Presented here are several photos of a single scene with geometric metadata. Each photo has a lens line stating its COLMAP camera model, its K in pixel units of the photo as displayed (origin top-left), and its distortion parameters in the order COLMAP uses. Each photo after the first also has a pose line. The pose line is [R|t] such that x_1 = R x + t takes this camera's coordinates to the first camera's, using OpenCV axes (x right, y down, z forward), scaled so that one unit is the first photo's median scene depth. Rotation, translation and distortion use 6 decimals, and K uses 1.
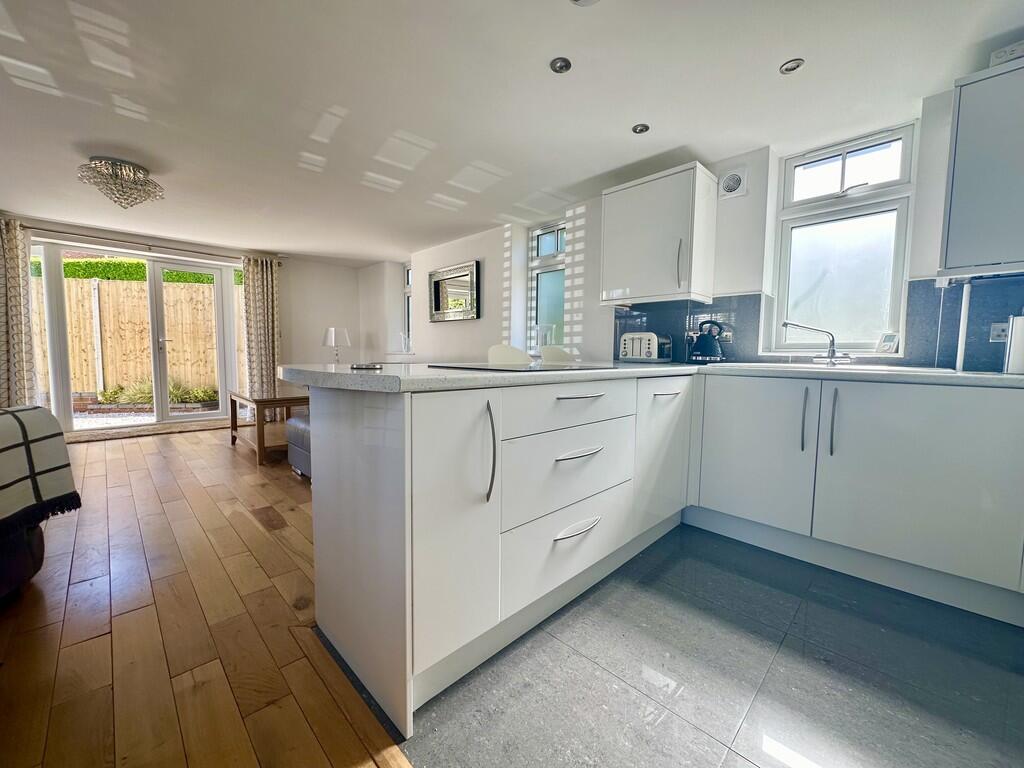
lens RADIAL K [[408.9, 0, 510.2], [0, 408.9, 384.0], [0, 0, 1]] dist [-0.002290, -0.000123]
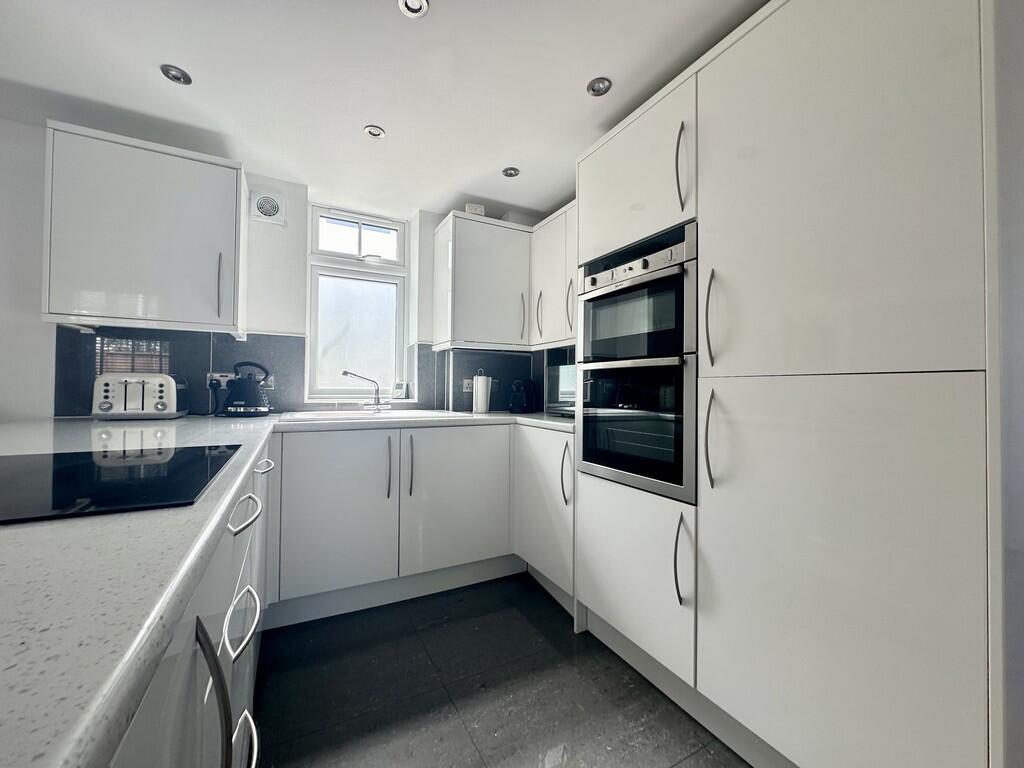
lens RADIAL K [[408.9, 0, 511.3], [0, 408.9, 383.5], [0, 0, 1]] dist [-0.002290, -0.000123]
pose [[0.283880, 0.002186, 0.958857, -0.146868], [0.067667, 0.997459, -0.022308, -0.062169], [-0.956469, 0.071216, 0.283011, 0.290242]]
